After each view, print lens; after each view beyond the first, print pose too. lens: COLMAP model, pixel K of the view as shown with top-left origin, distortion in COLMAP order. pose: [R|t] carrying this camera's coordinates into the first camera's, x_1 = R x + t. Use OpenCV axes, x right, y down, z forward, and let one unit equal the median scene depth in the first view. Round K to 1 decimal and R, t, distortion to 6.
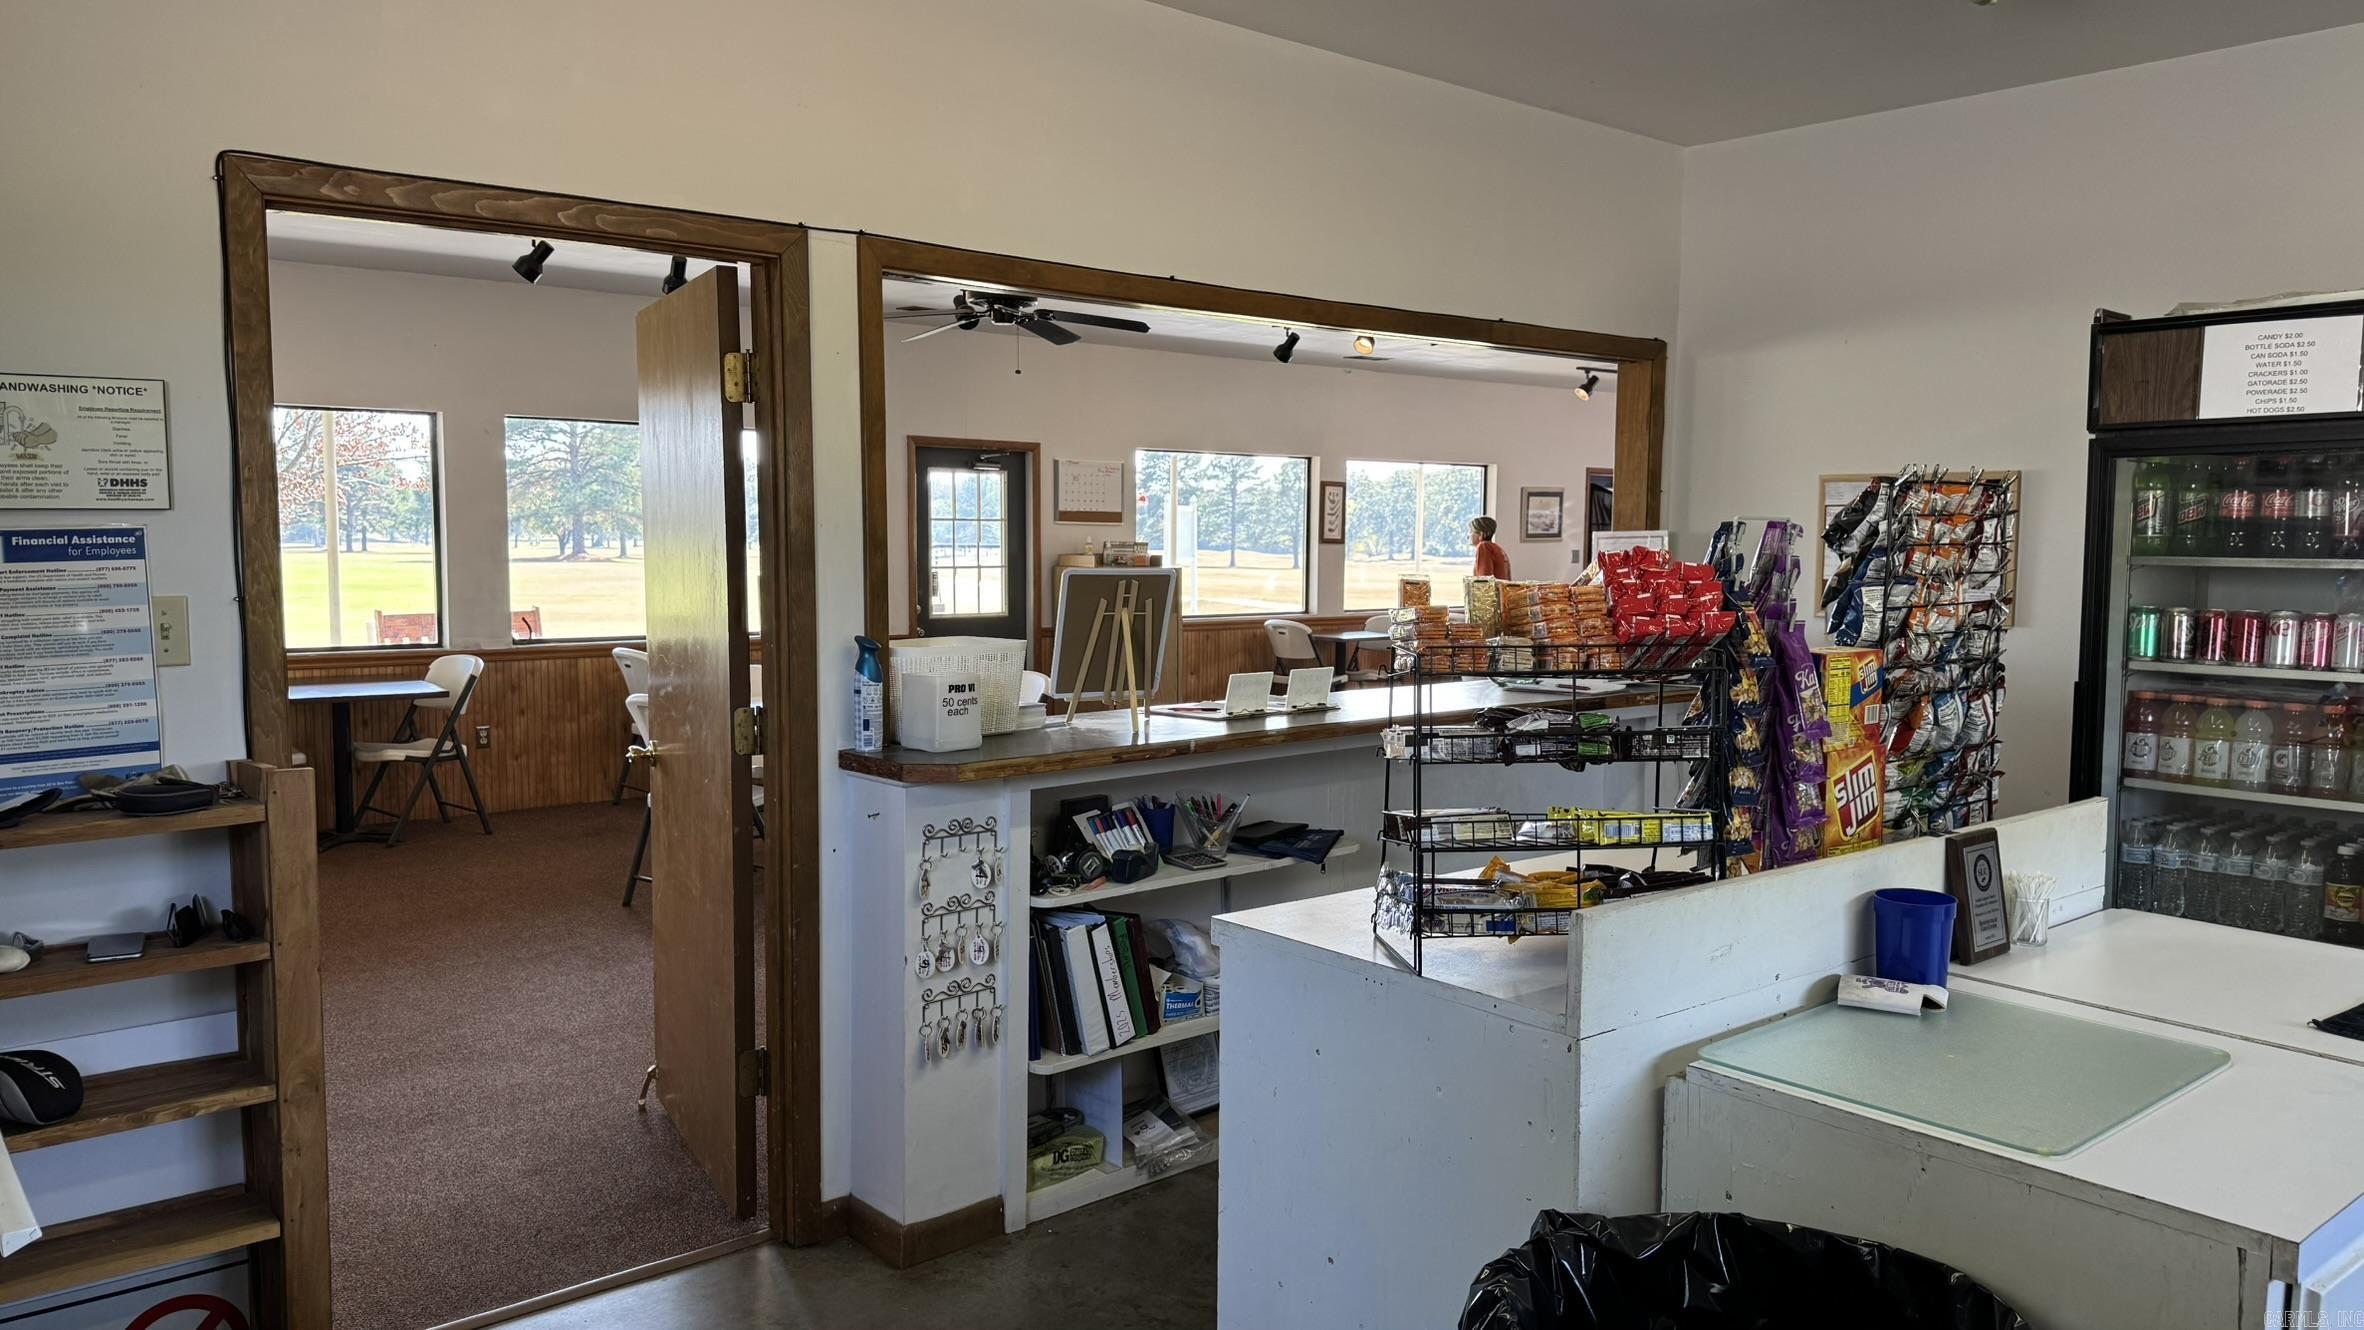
lens RADIAL K [[1658.0, 0, 1182.8], [0, 1658.0, 674.0], [0, 0, 1]] dist [0.092205, -0.118981]
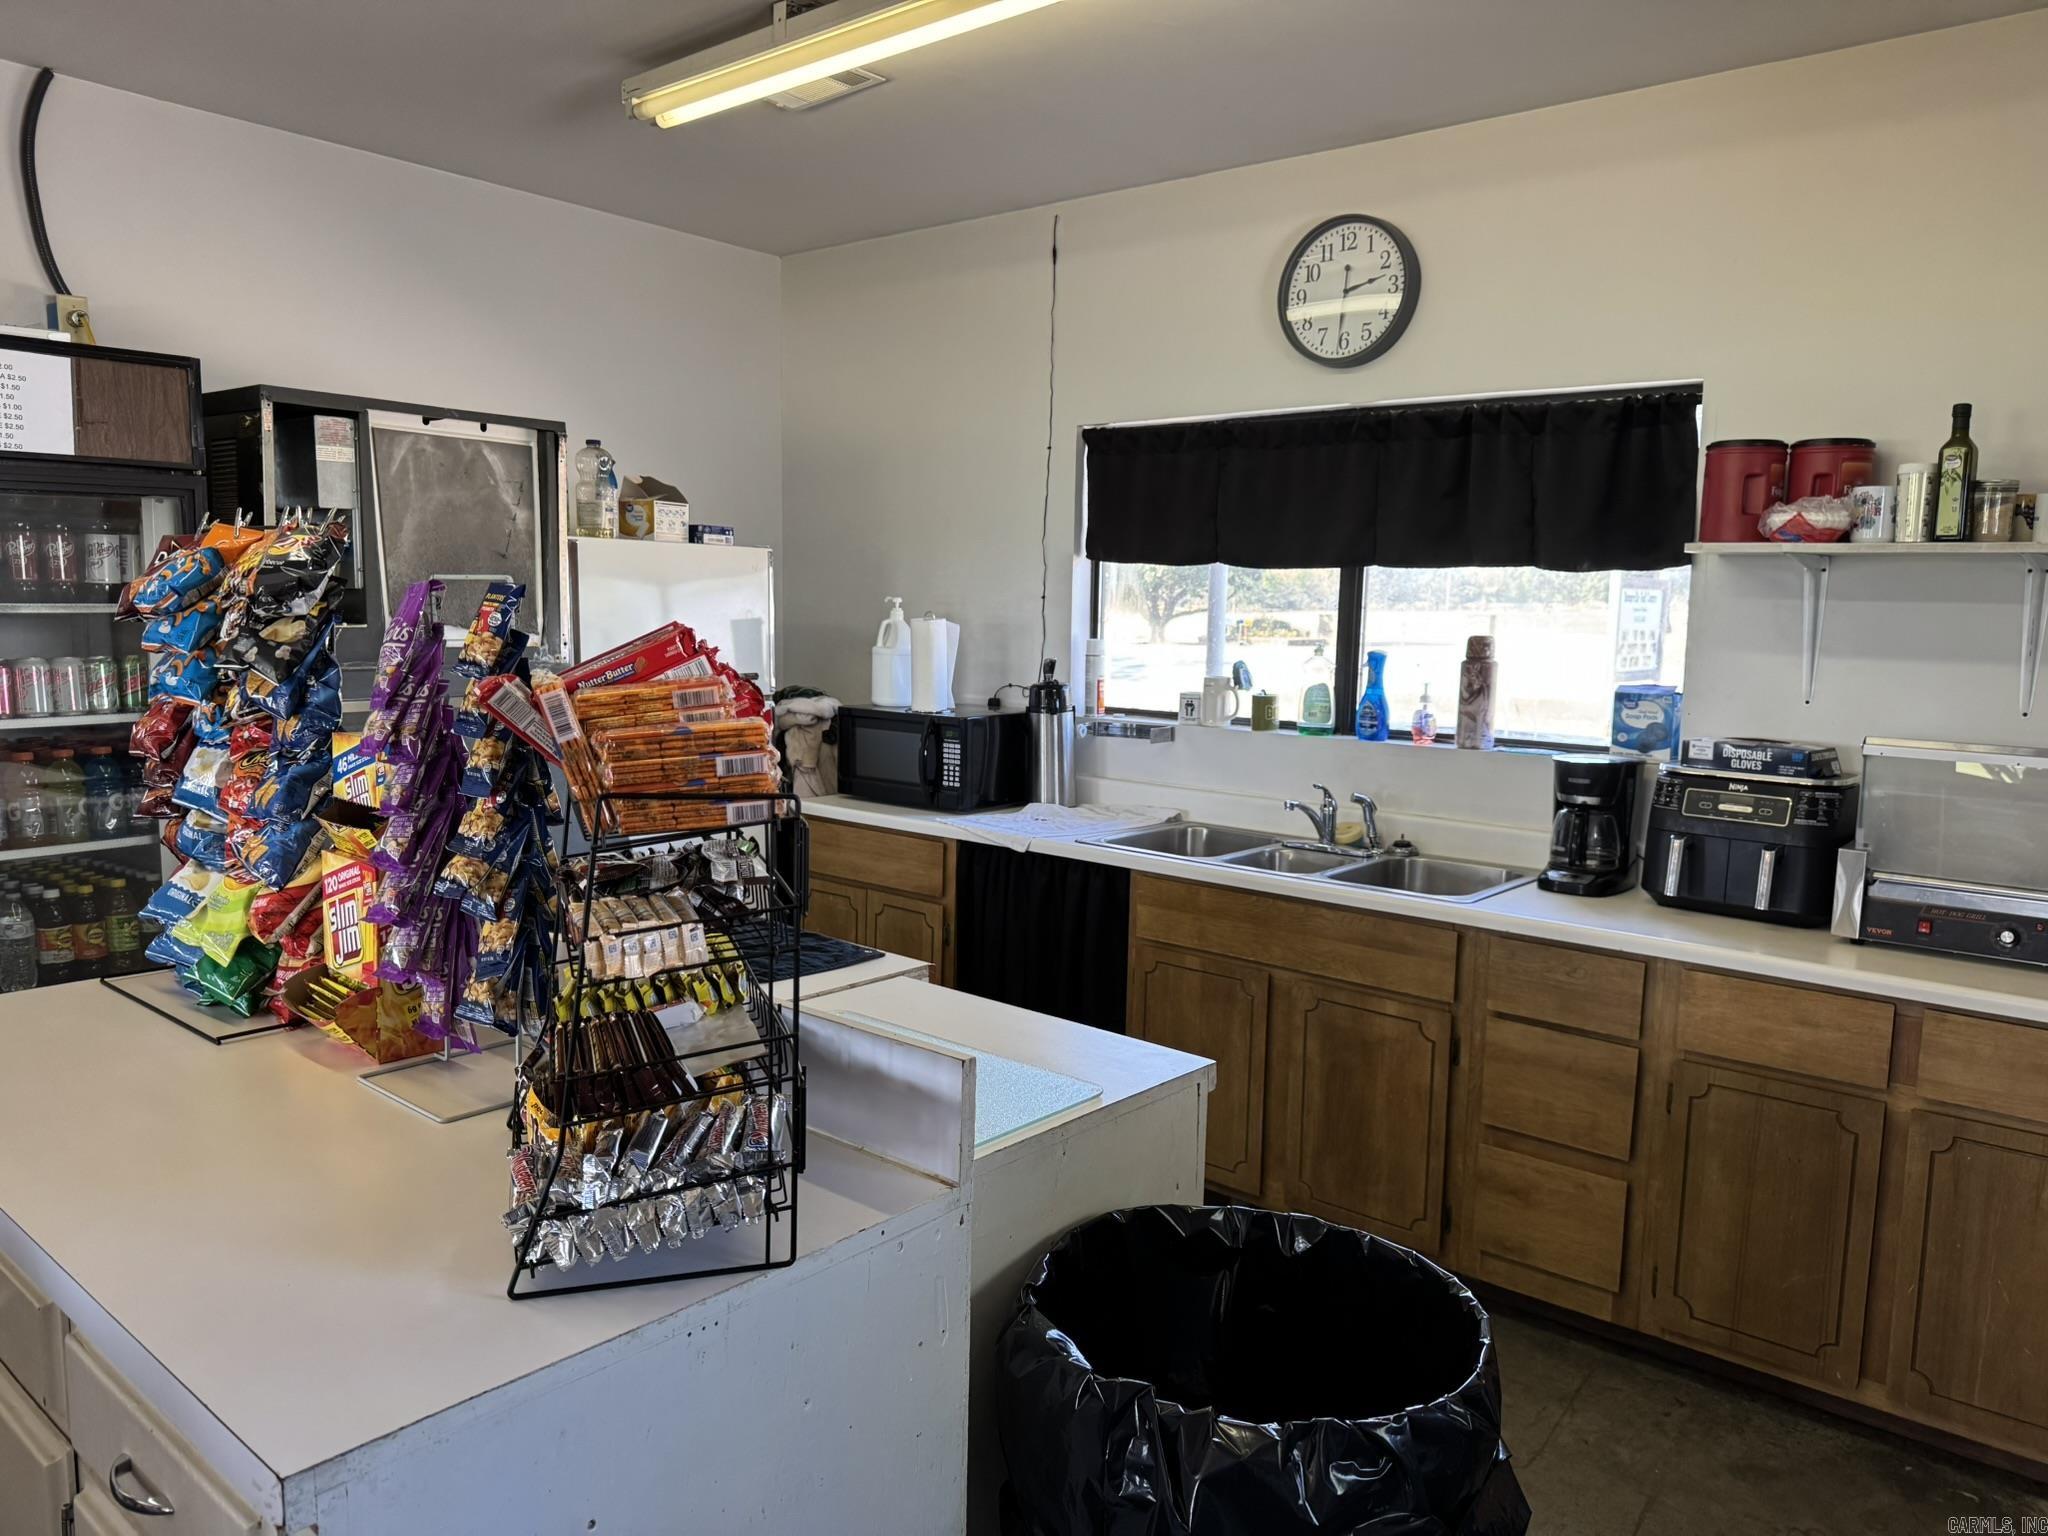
lens RADIAL K [[1431.6, 0, 1018.9], [0, 1431.6, 766.9], [0, 0, 1]] dist [0.085650, -0.107594]
pose [[-0.164457, -0.125525, 0.978365, -0.079634], [0.059813, 0.988775, 0.136915, -0.017639], [-0.984569, 0.081036, -0.155103, 0.182288]]
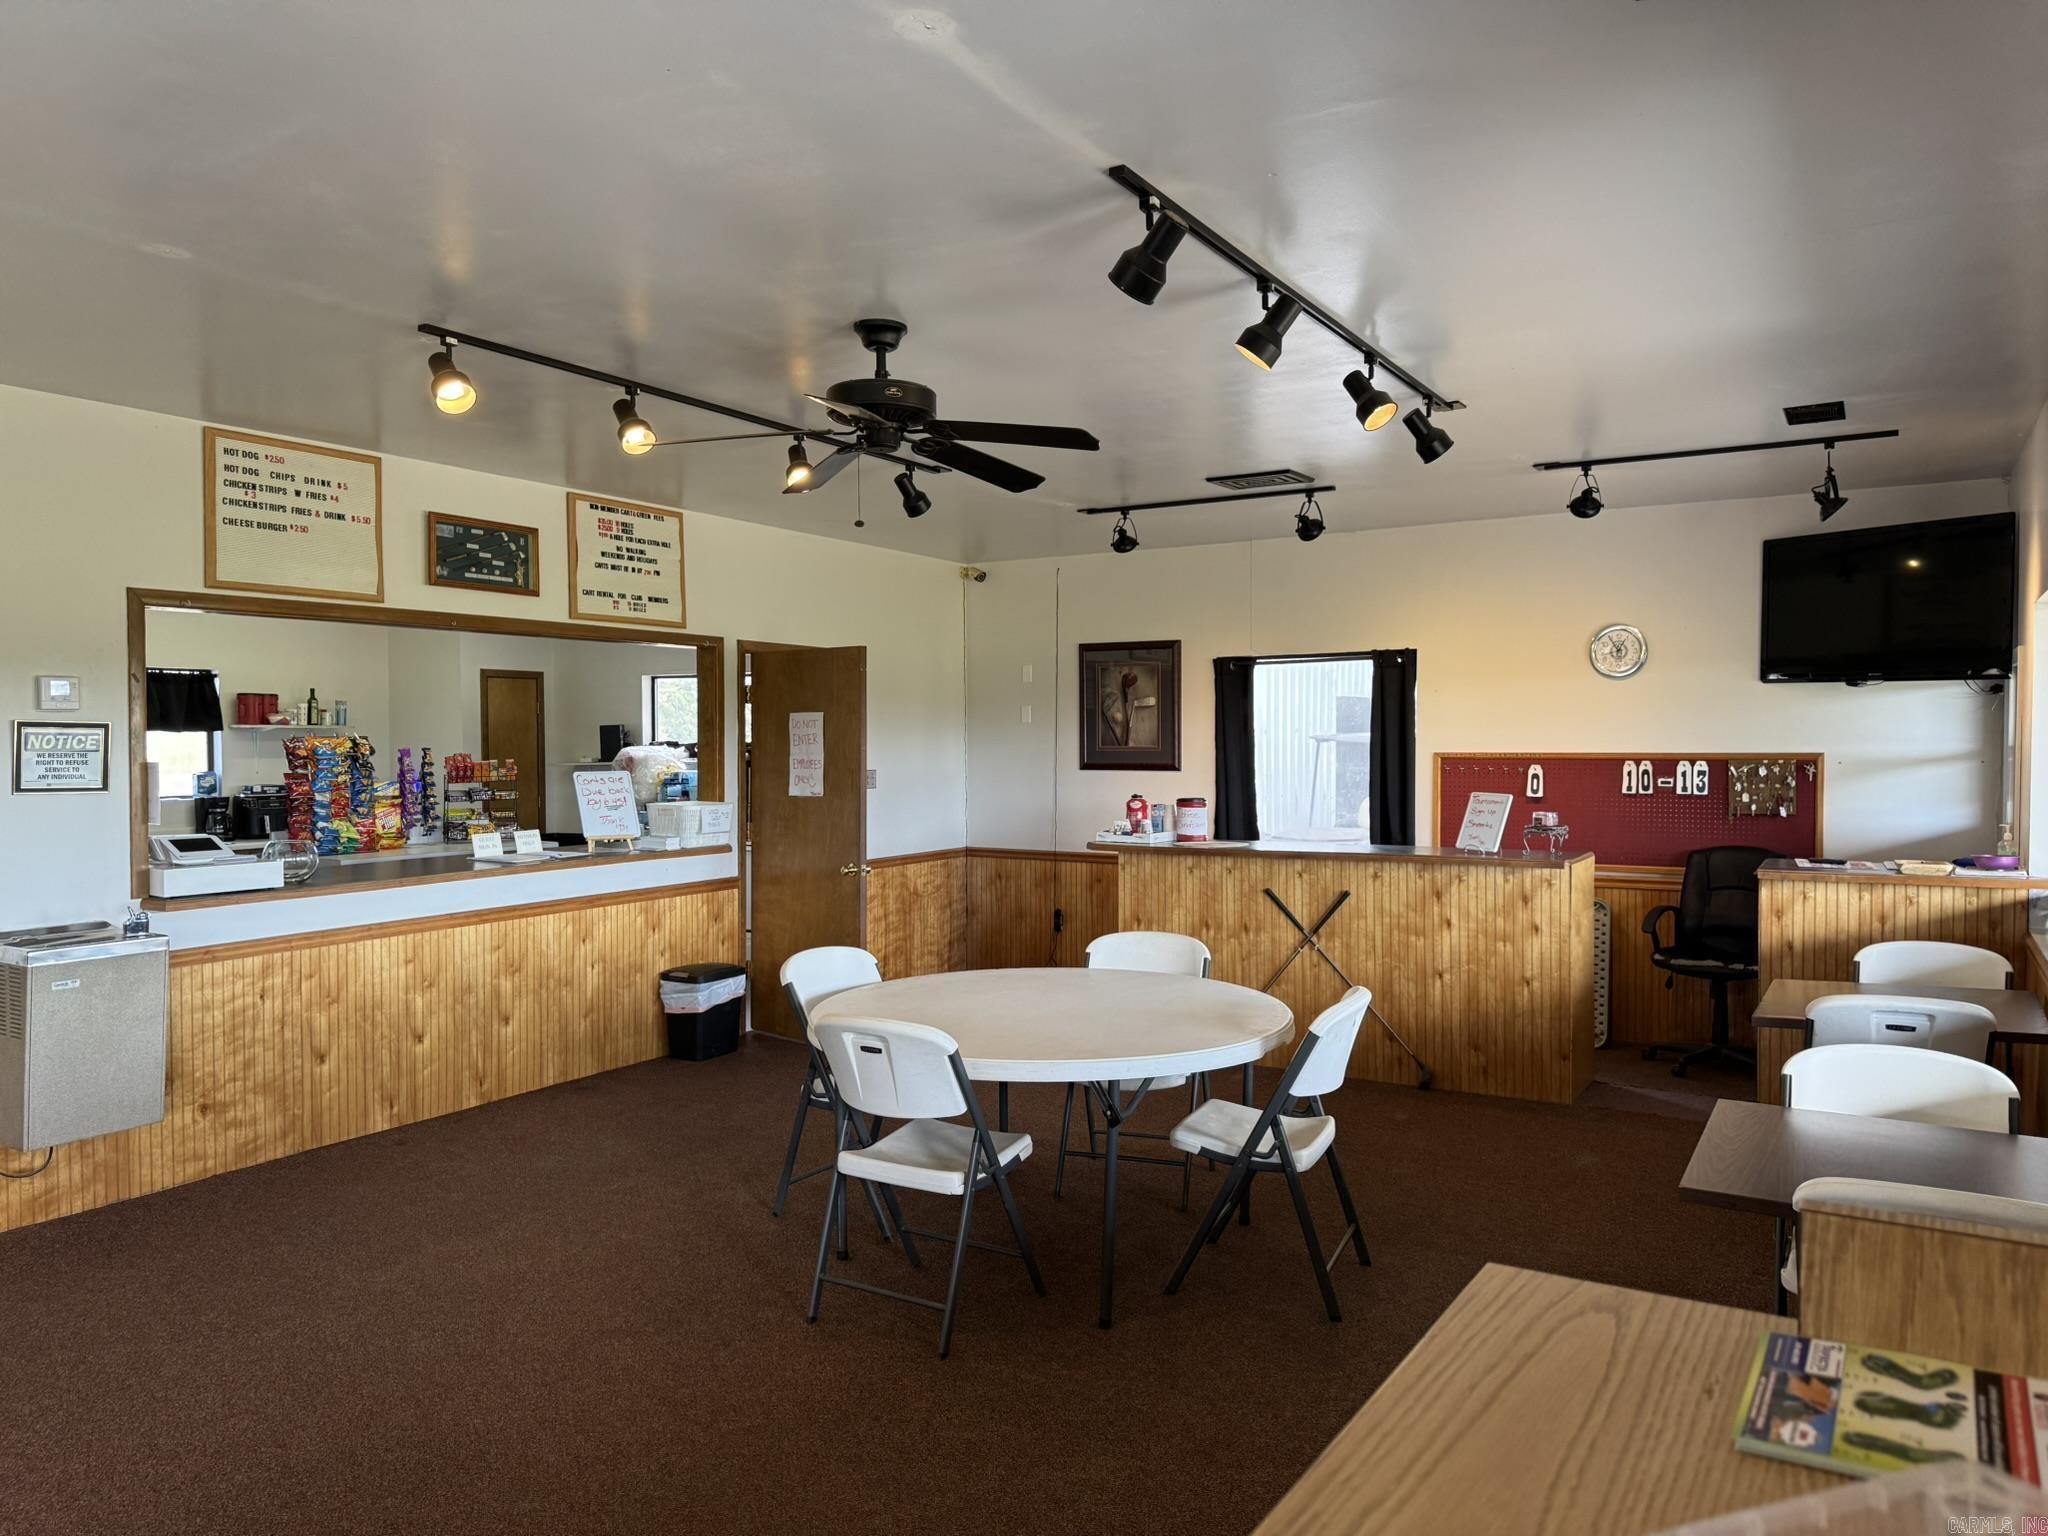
lens RADIAL K [[1431.6, 0, 1024.2], [0, 1431.6, 771.1], [0, 0, 1]] dist [0.085650, -0.107594]
pose [[-0.950122, 0.003176, -0.311863, 0.008023], [-0.031387, 0.993898, 0.105746, -0.099871], [0.310296, 0.110260, -0.944224, 1.050775]]
